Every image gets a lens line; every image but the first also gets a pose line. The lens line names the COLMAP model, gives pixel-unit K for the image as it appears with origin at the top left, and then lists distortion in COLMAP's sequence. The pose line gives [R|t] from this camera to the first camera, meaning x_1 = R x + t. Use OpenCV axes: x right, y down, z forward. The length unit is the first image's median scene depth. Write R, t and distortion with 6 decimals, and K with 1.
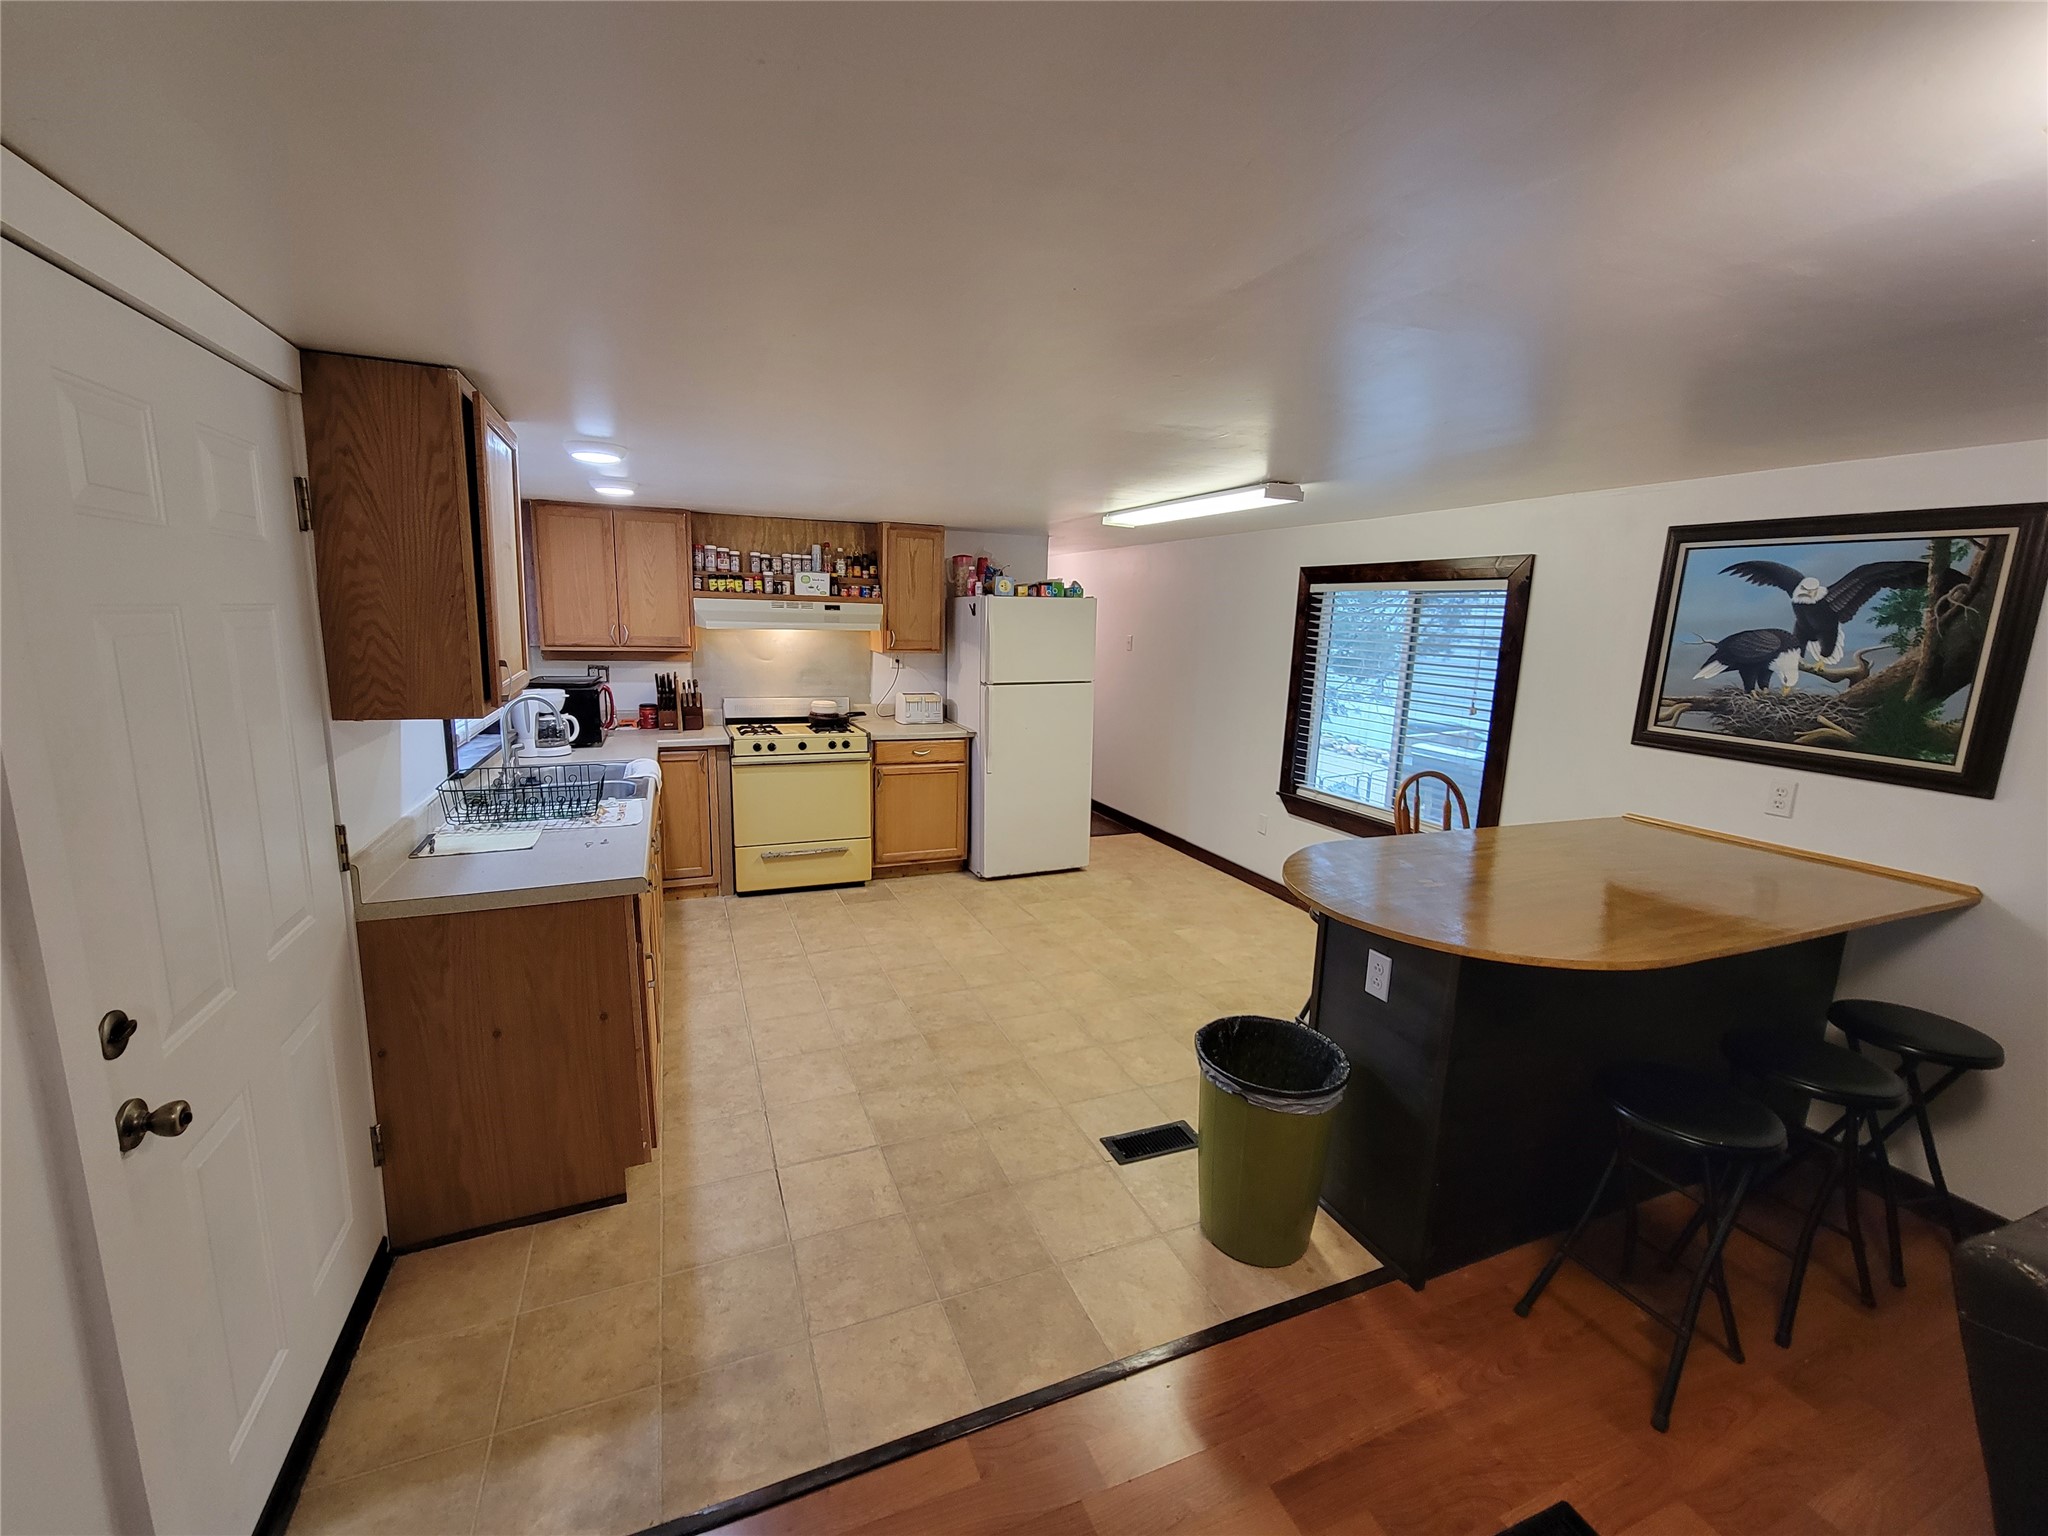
lens RADIAL K [[833.1, 0, 1005.6], [0, 833.1, 768.5], [0, 0, 1]] dist [0.003627, -0.002878]
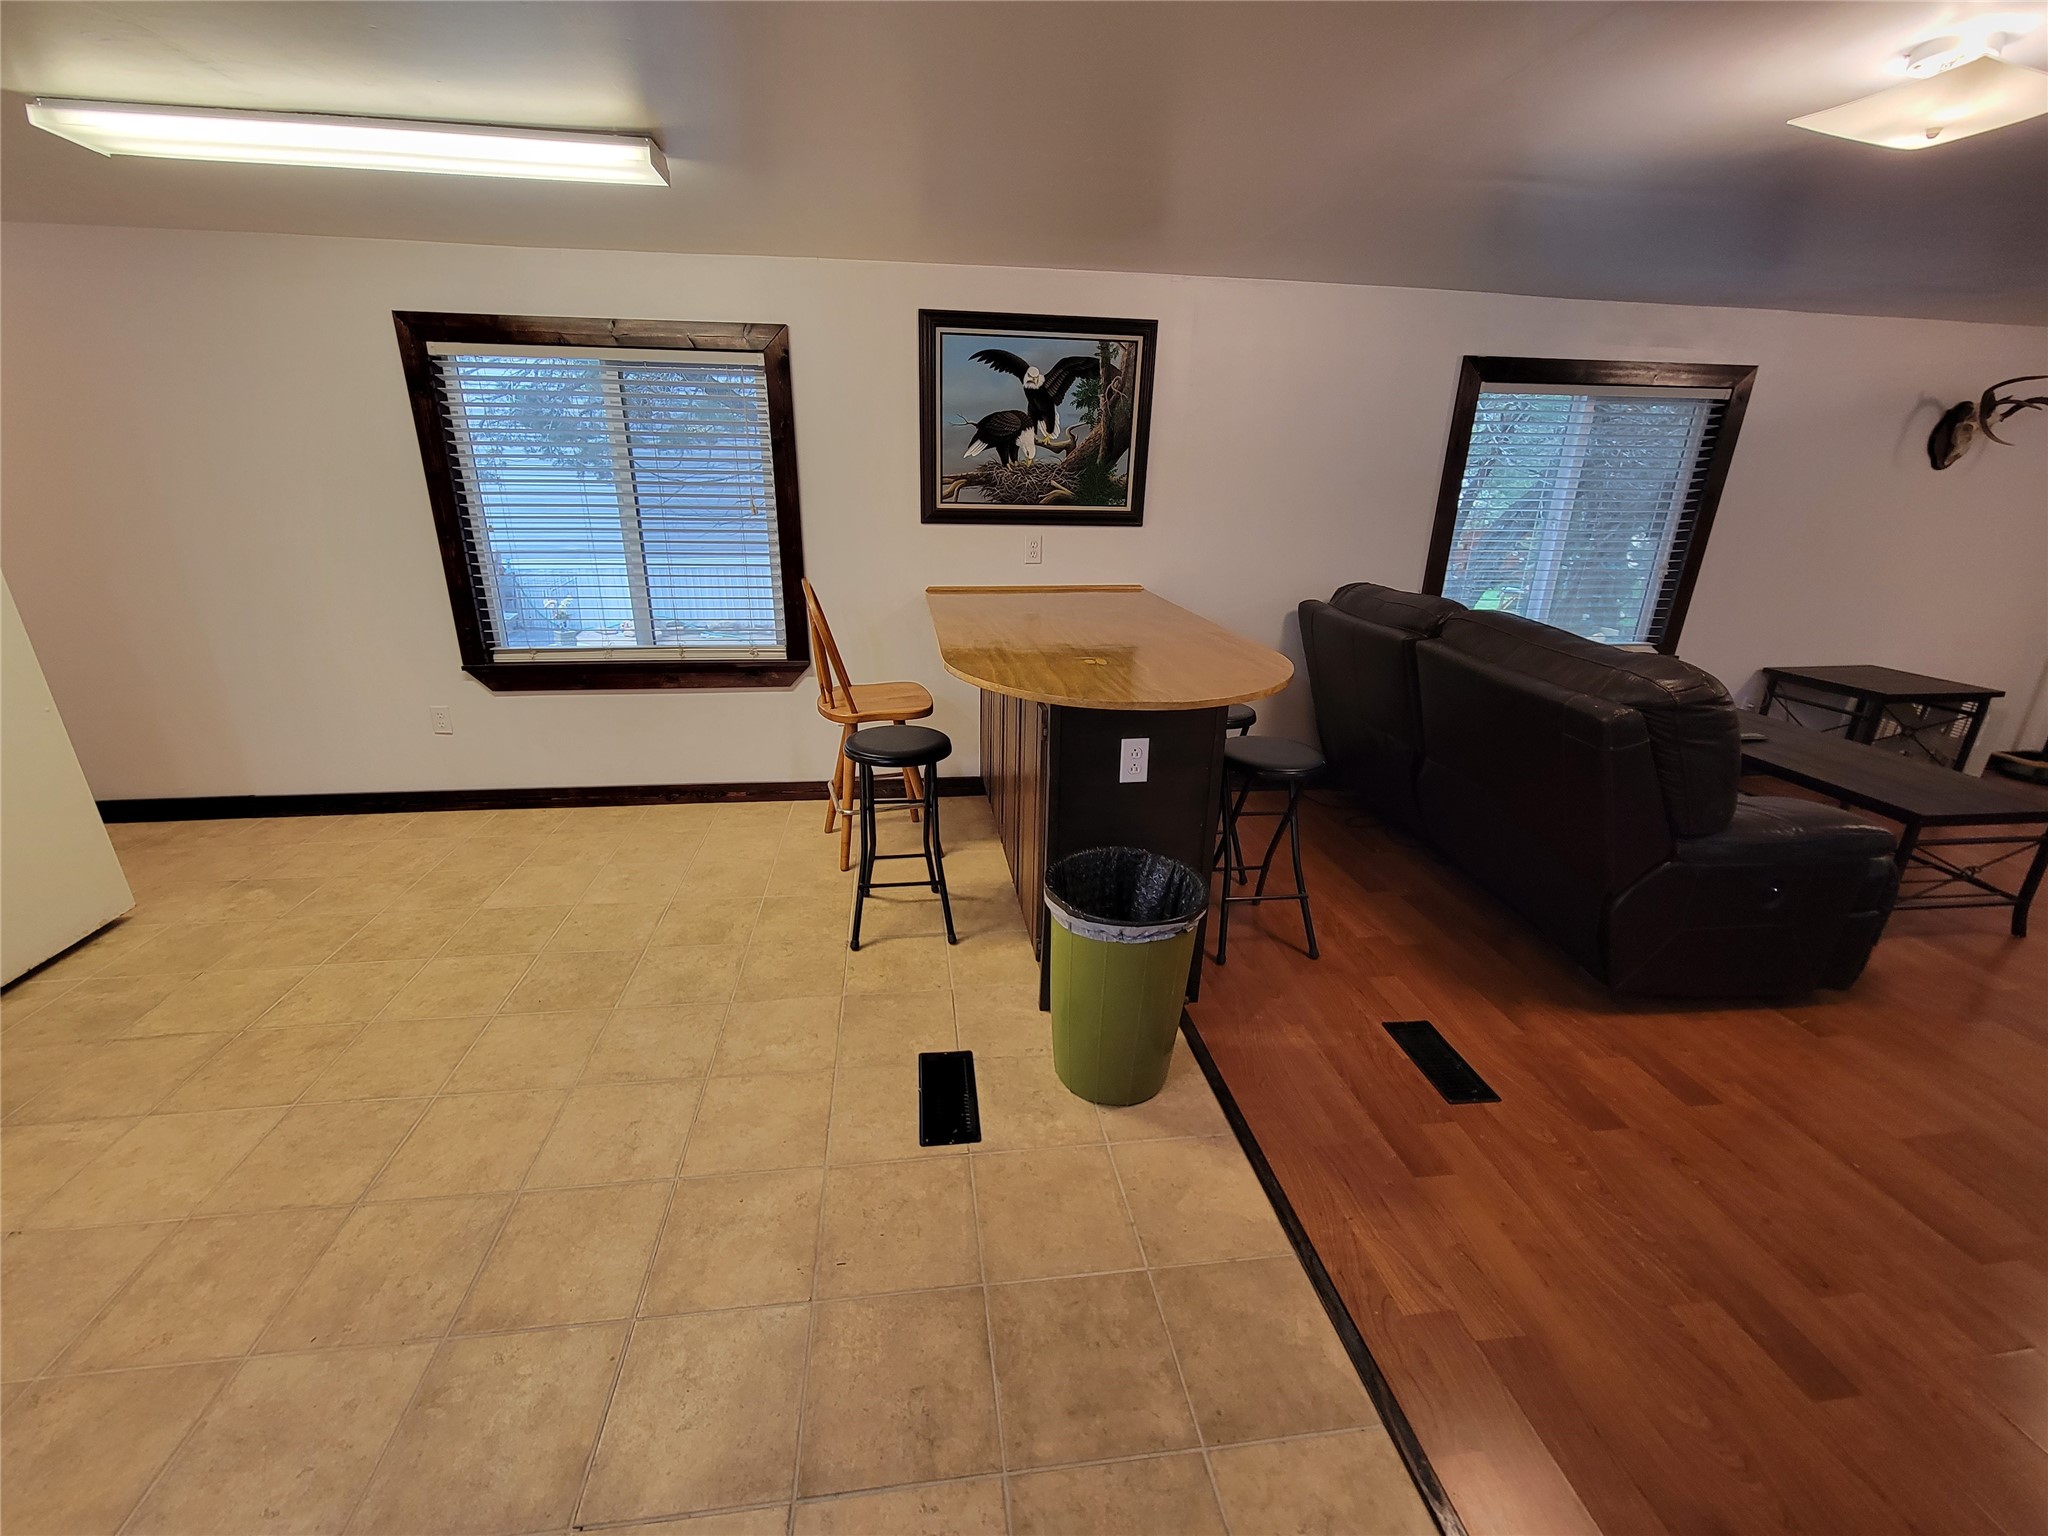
lens RADIAL K [[833.1, 0, 1004.4], [0, 833.1, 767.6], [0, 0, 1]] dist [0.003627, -0.002878]
pose [[0.256198, -0.348963, 0.901436, -0.227423], [0.170163, 0.934280, 0.313315, -0.036782], [-0.951529, 0.073120, 0.298741, 0.403378]]
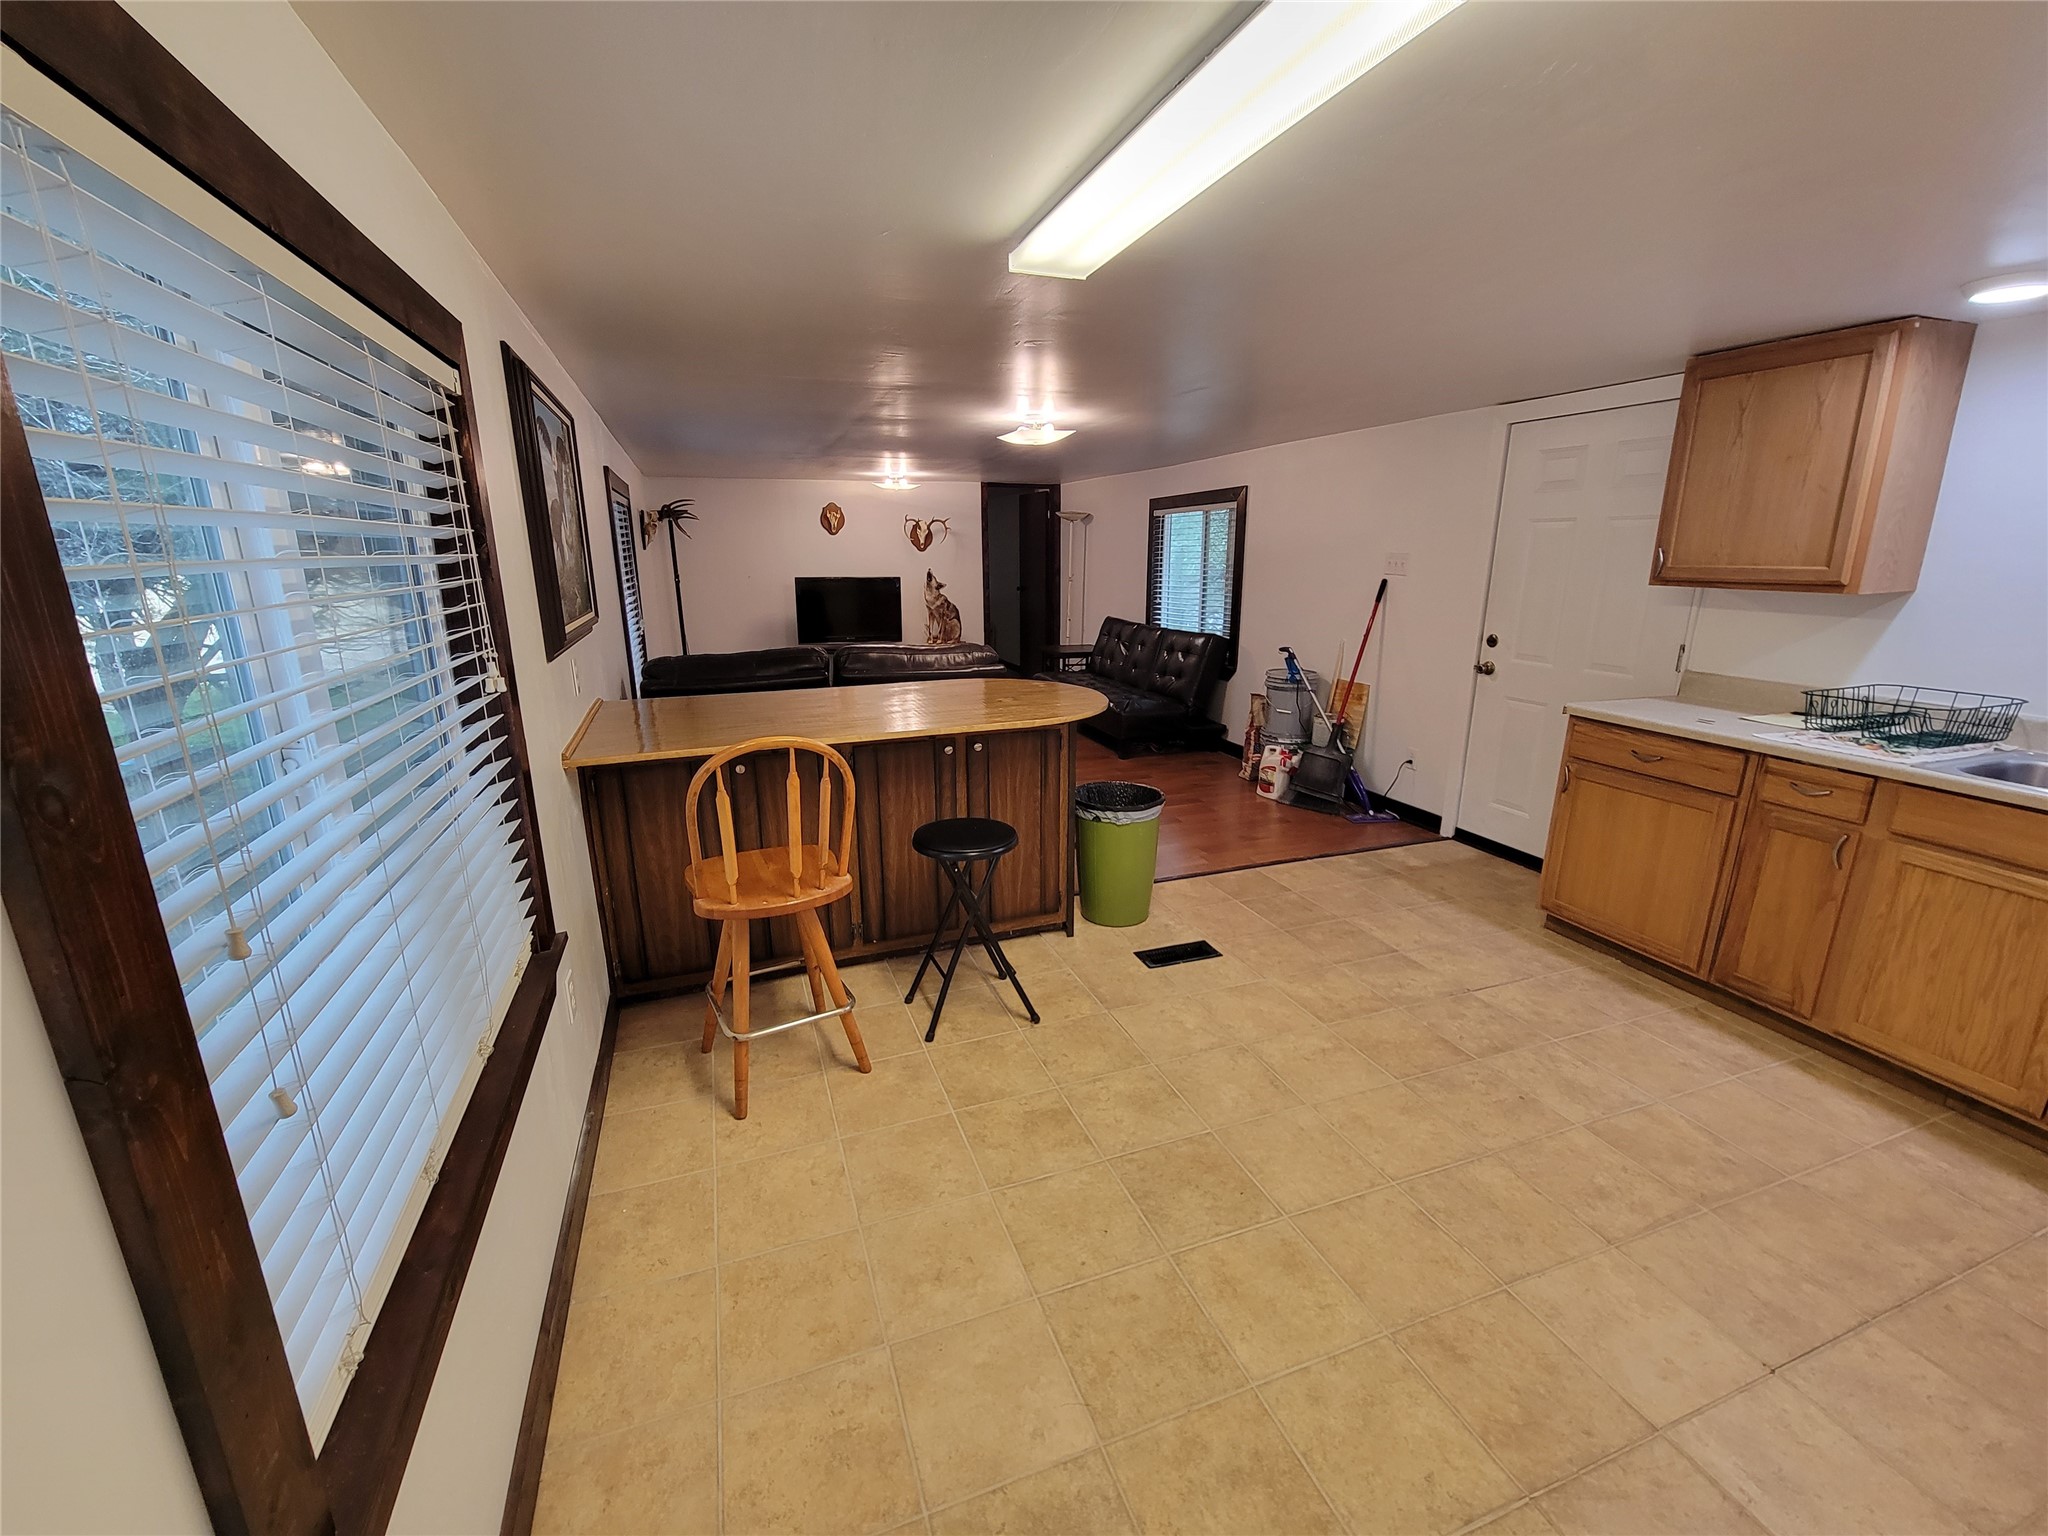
lens RADIAL K [[833.1, 0, 1004.3], [0, 833.1, 772.1], [0, 0, 1]] dist [0.003627, -0.002878]
pose [[-0.998896, -0.032199, 0.034206, 0.227409], [-0.014112, 0.900185, 0.435278, -0.178568], [-0.044808, 0.434315, -0.899646, 1.141420]]
